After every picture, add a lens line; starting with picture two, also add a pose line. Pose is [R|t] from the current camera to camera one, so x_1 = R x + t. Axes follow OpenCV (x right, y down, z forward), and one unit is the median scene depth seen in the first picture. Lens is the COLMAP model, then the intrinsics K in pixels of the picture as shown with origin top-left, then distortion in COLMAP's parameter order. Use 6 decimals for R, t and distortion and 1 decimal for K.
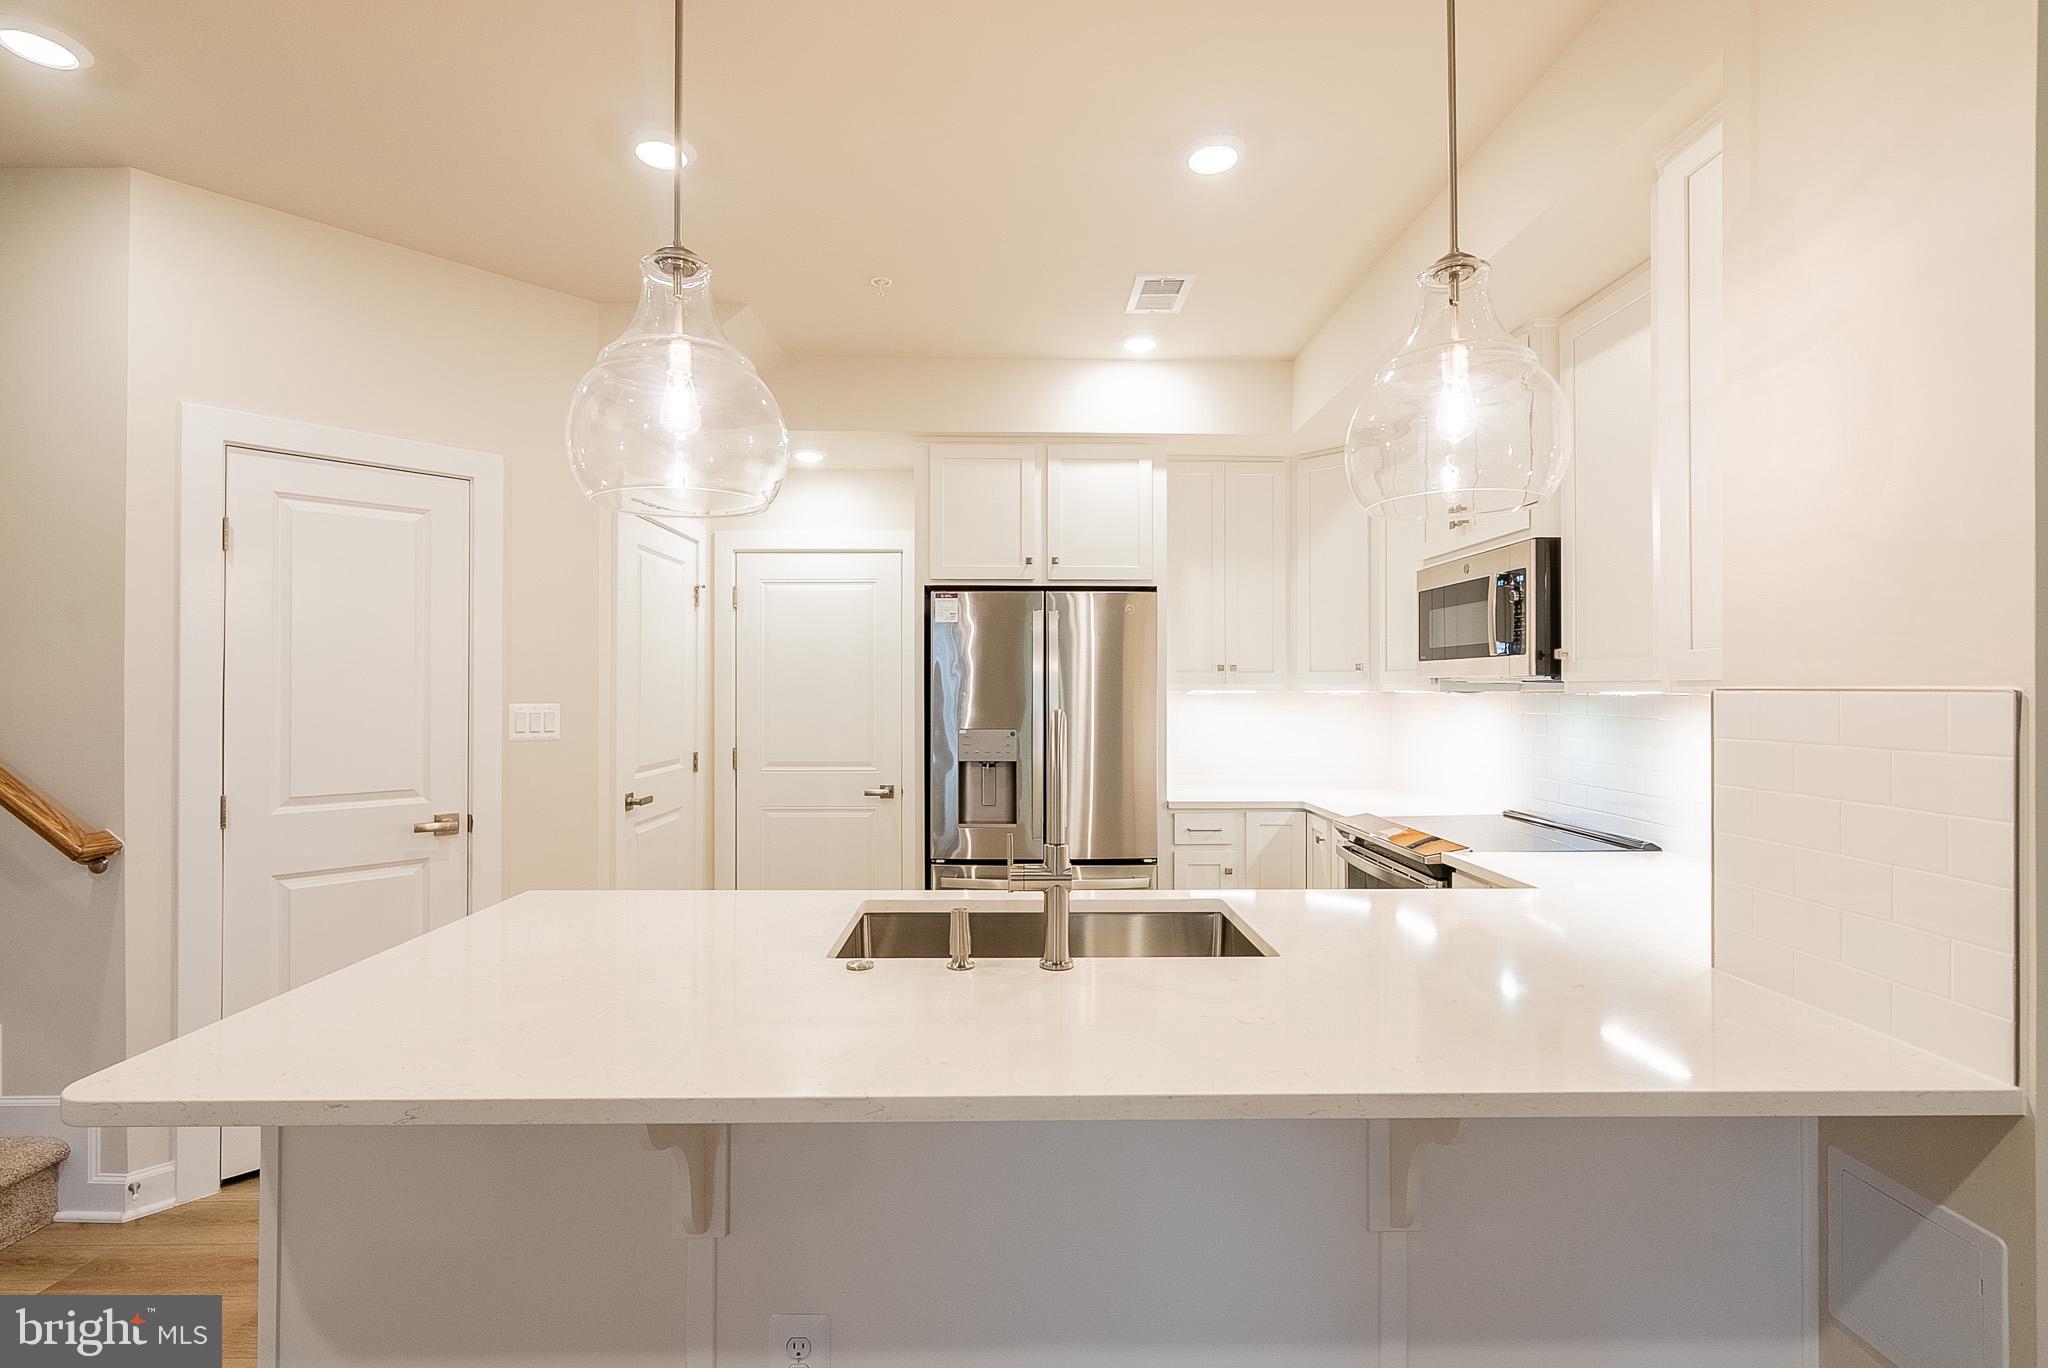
lens RADIAL K [[956.2, 0, 1040.3], [0, 956.2, 682.4], [0, 0, 1]] dist [-0.000679, 0.000127]
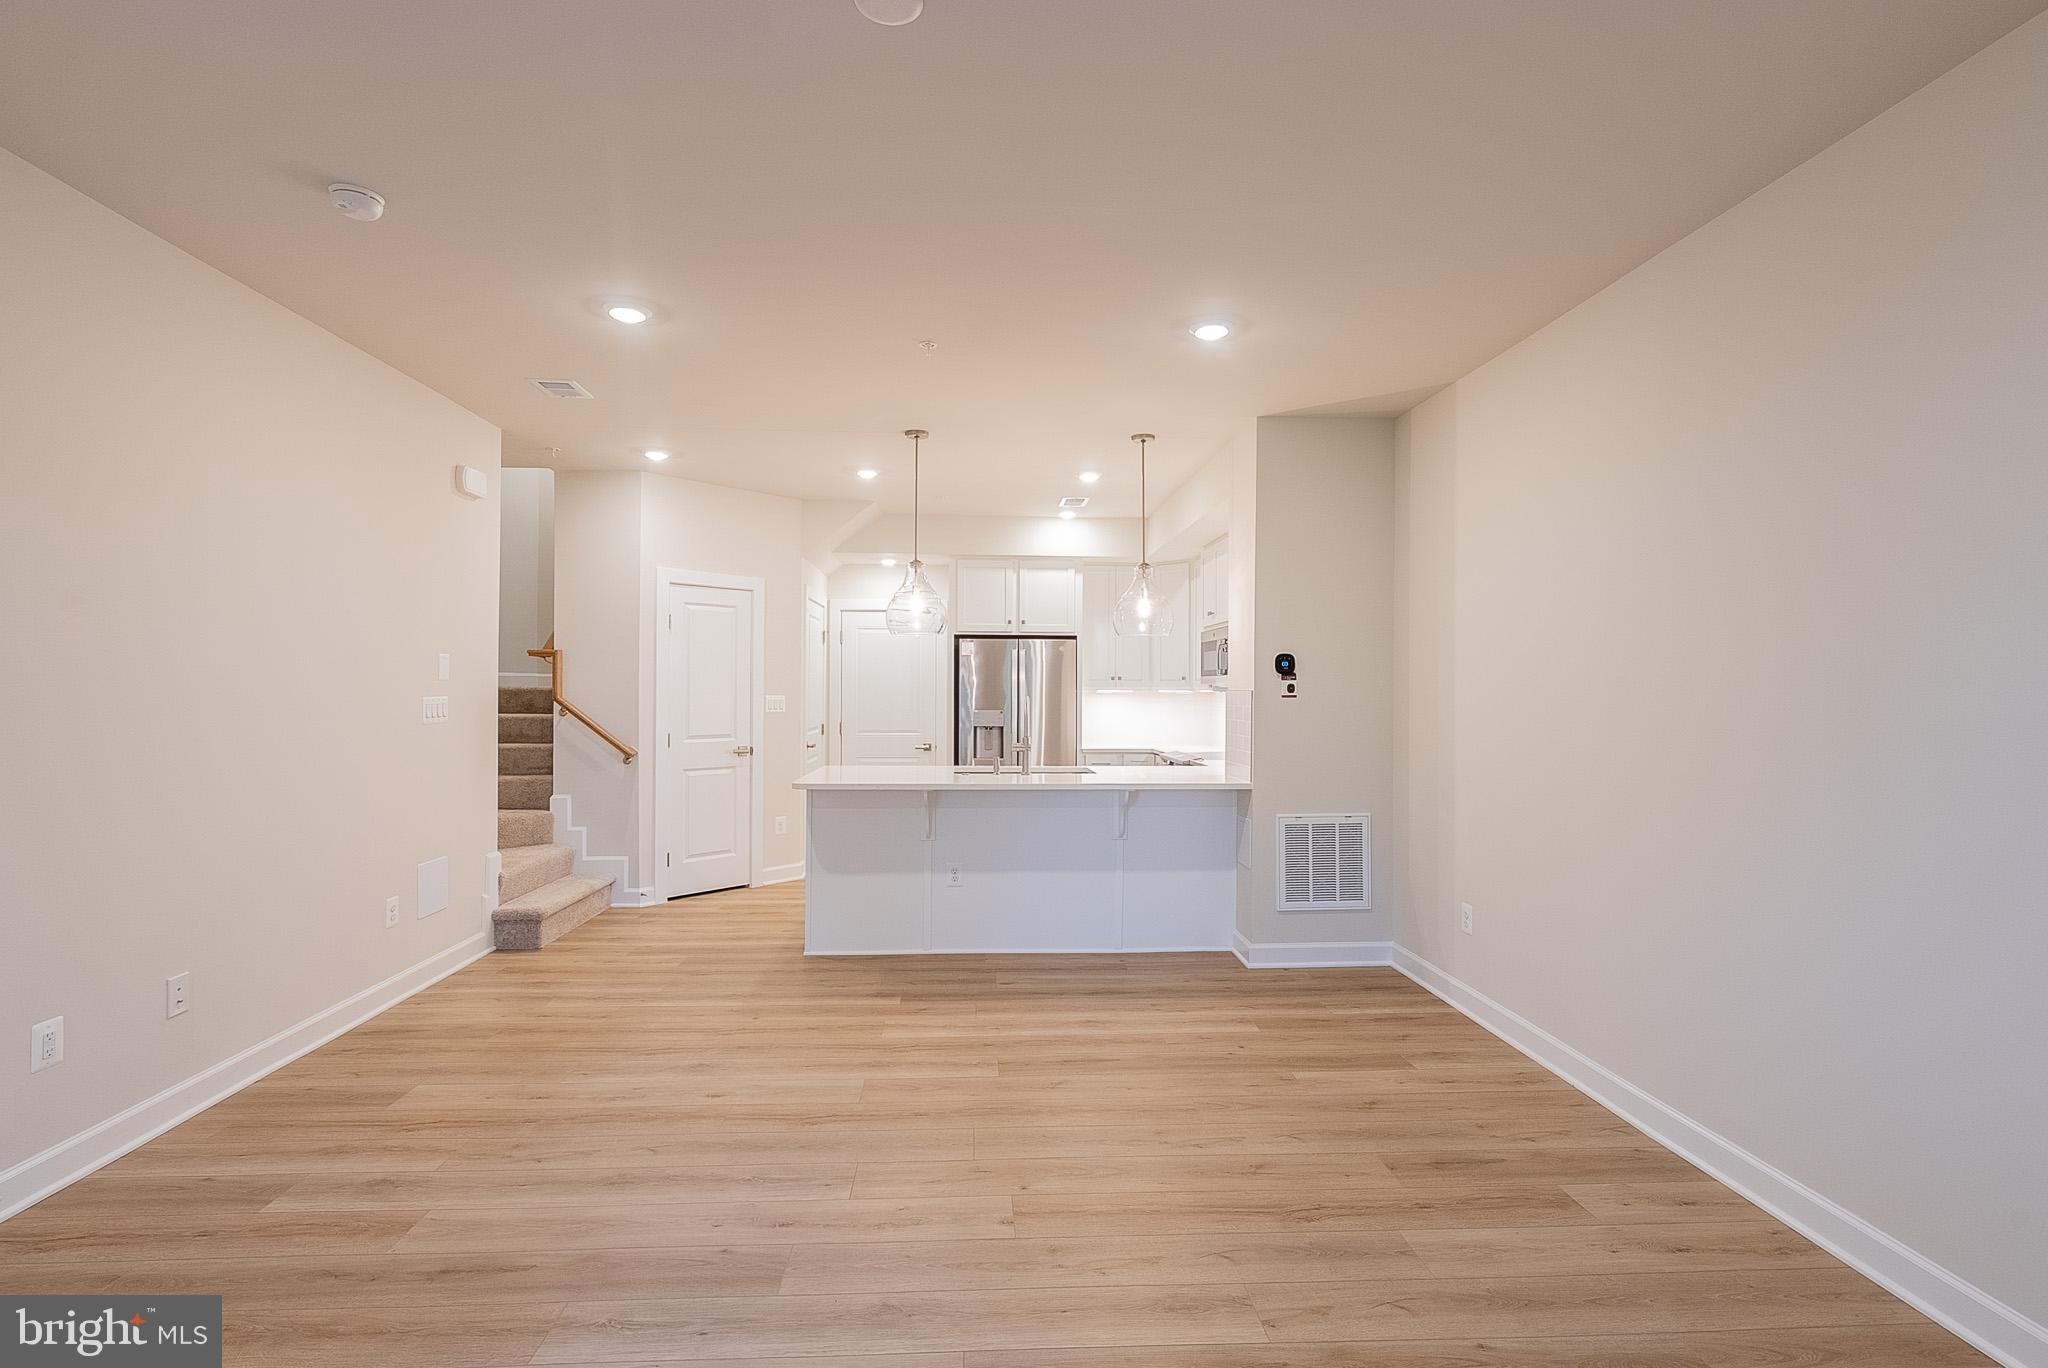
lens RADIAL K [[994.6, 0, 1053.6], [0, 994.6, 685.1], [0, 0, 1]] dist [-0.002524, 0.001566]
pose [[0.998604, 0.003846, 0.052679, -0.029724], [-0.003939, 0.999991, 0.001661, -0.005179], [-0.052672, -0.001866, 0.998610, -1.016231]]
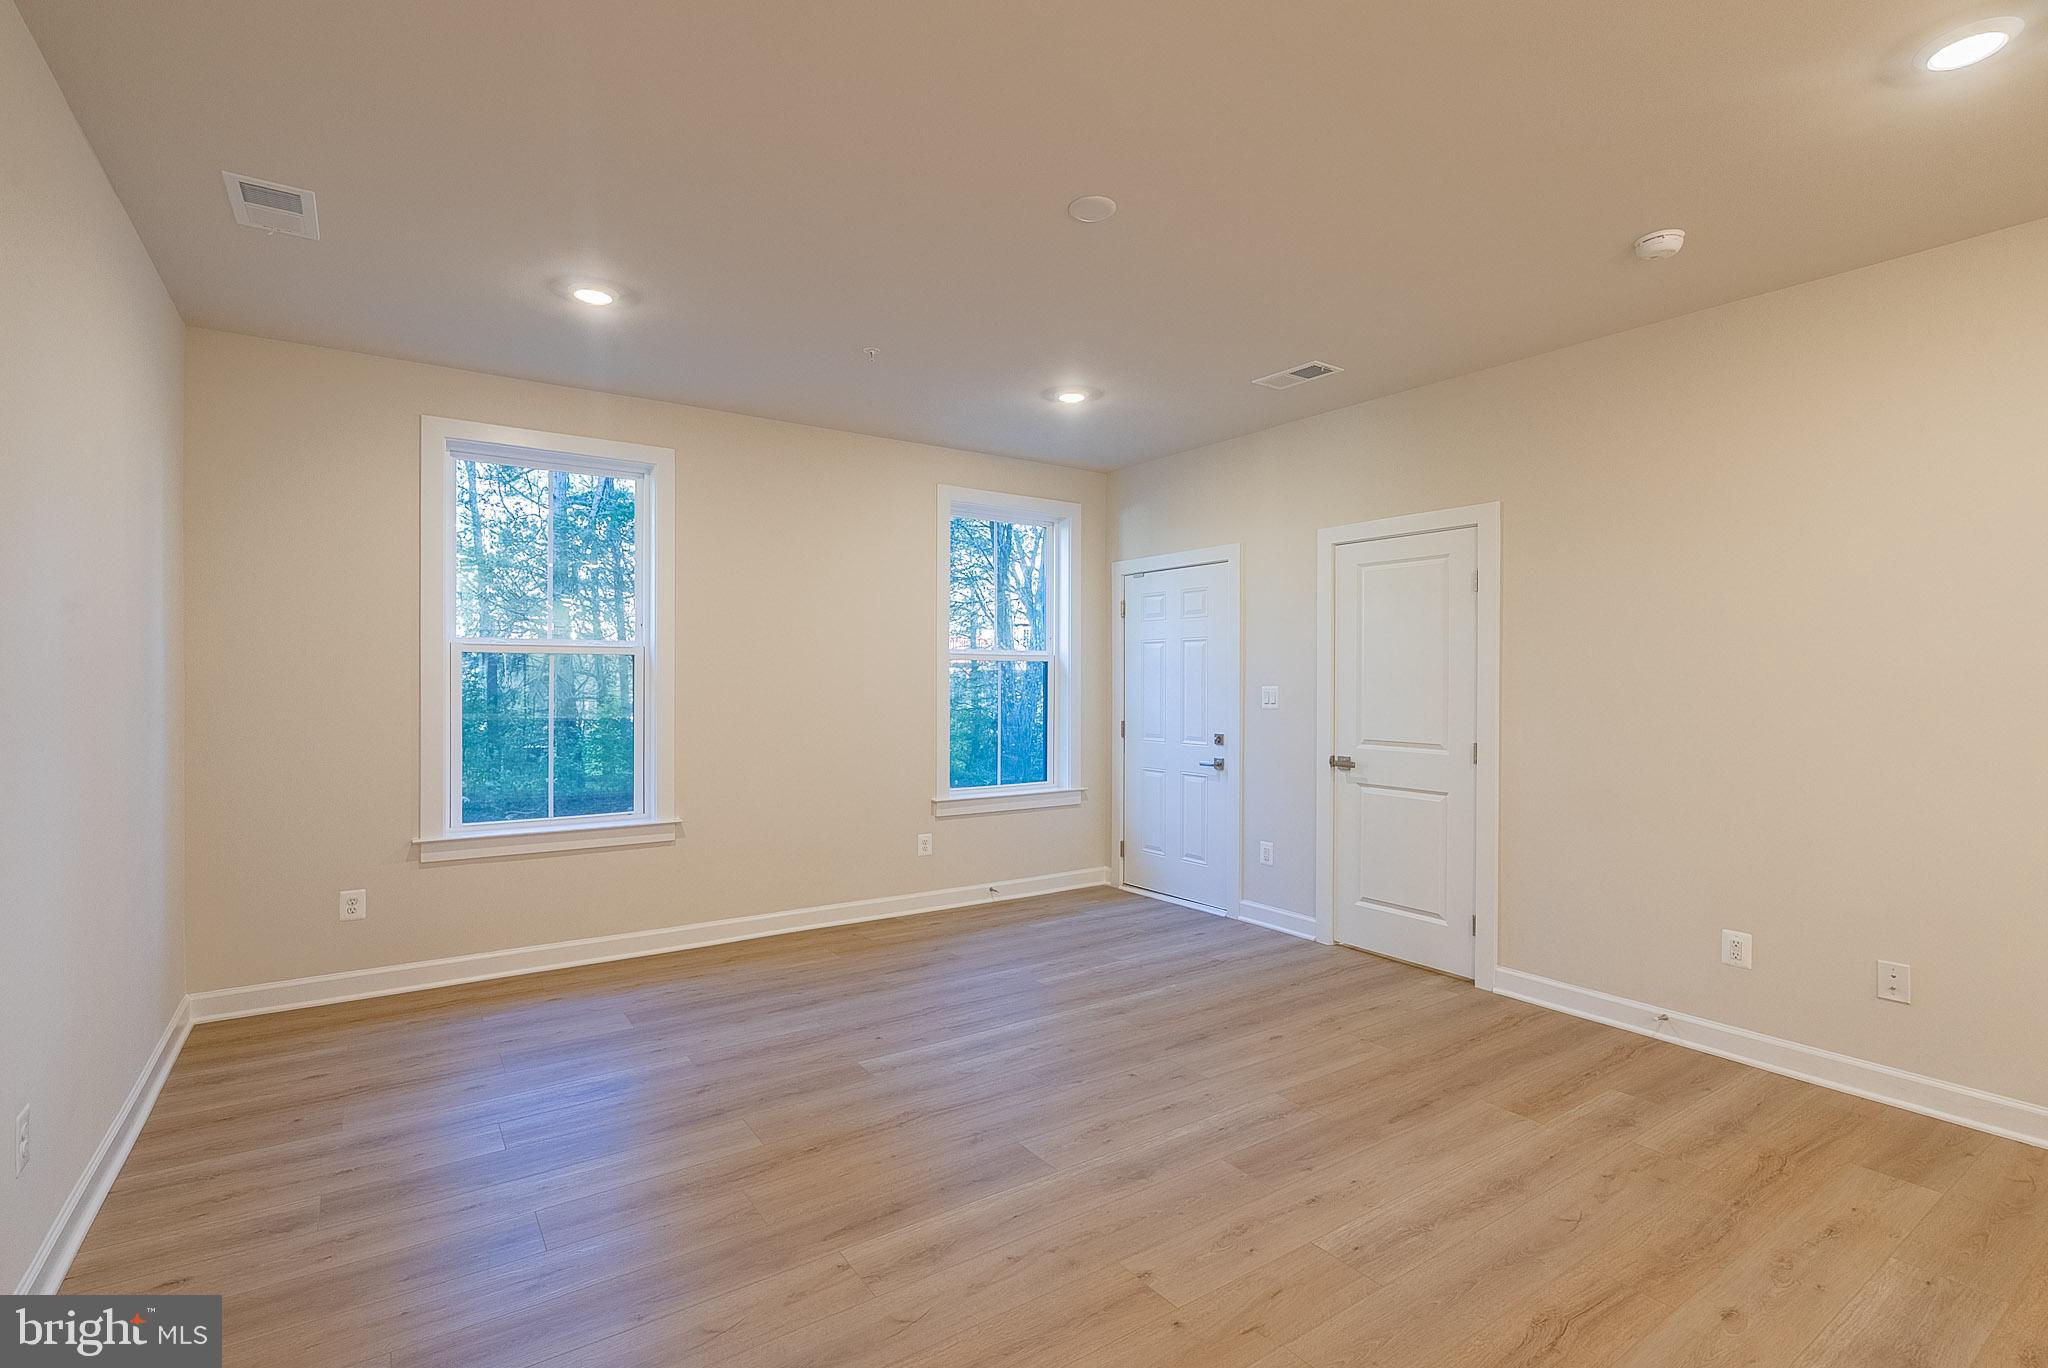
lens RADIAL K [[930.6, 0, 1043.7], [0, 930.6, 707.9], [0, 0, 1]] dist [0.003426, 0.000483]
pose [[-0.835098, 0.013810, -0.549928, 0.347230], [-0.002323, 0.999587, 0.028630, -0.002759], [0.550096, 0.025186, -0.834722, 0.126117]]
